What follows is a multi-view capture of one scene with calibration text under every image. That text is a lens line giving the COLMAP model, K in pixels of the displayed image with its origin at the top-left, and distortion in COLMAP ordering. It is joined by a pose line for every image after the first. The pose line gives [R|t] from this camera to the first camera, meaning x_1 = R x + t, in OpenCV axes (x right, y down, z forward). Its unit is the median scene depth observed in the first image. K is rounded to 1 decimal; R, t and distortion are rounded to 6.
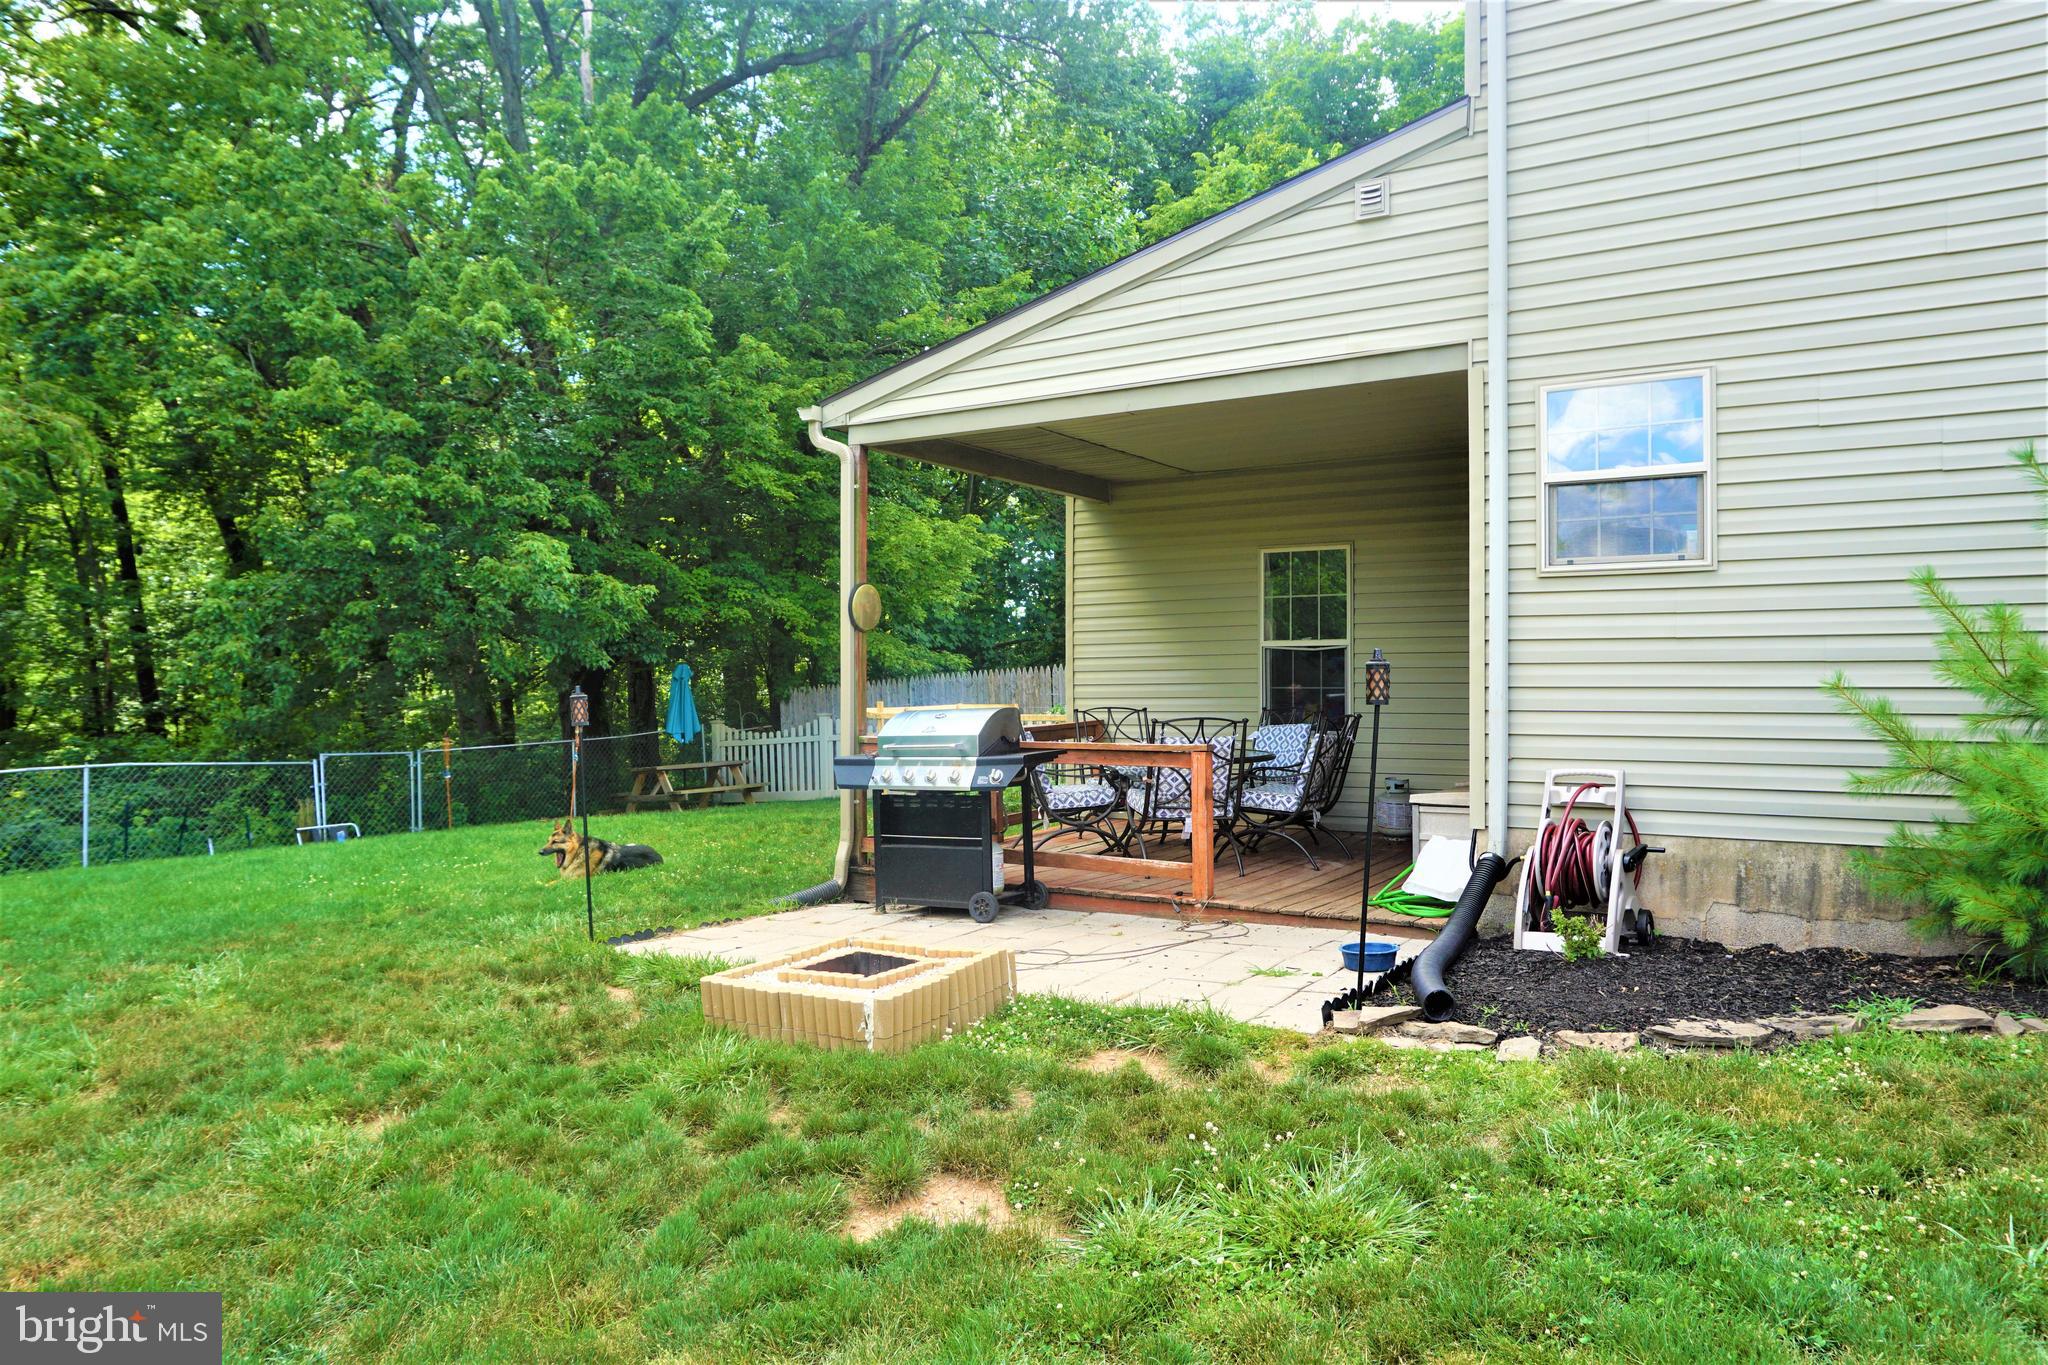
lens RADIAL K [[1367.1, 0, 1024.0], [0, 1367.1, 682.5], [0, 0, 1]] dist [-0.067003, 0.054755]
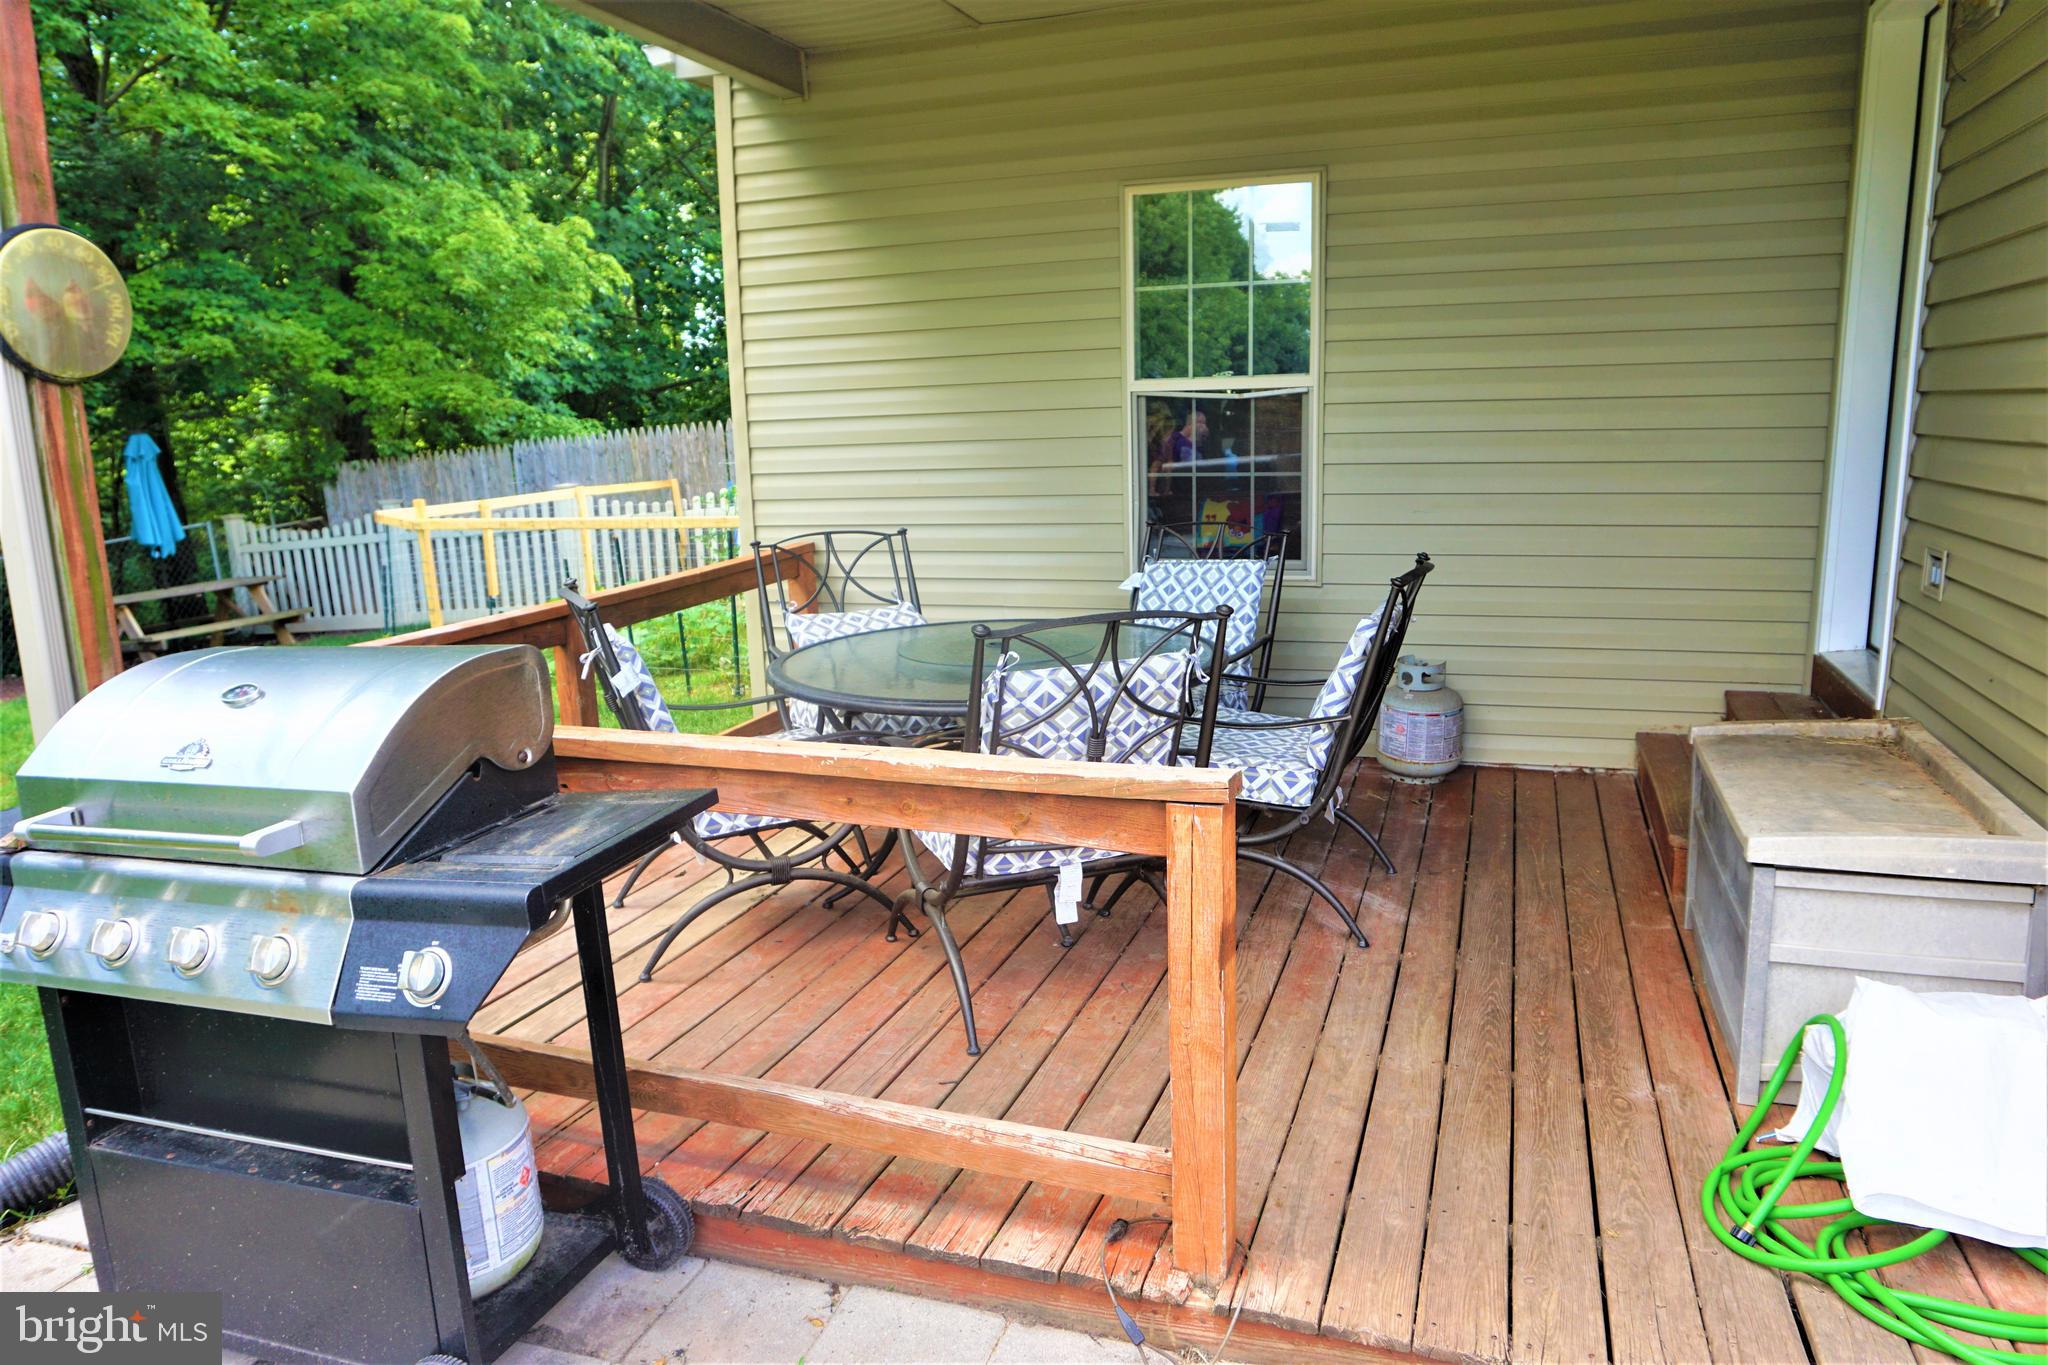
lens RADIAL K [[1367.1, 0, 1024.0], [0, 1367.1, 682.5], [0, 0, 1]] dist [-0.067003, 0.054755]
pose [[0.976095, -0.065990, 0.207086, 0.024769], [0.024988, 0.980548, 0.194681, -0.018357], [-0.215905, -0.184852, 0.958757, 0.475561]]
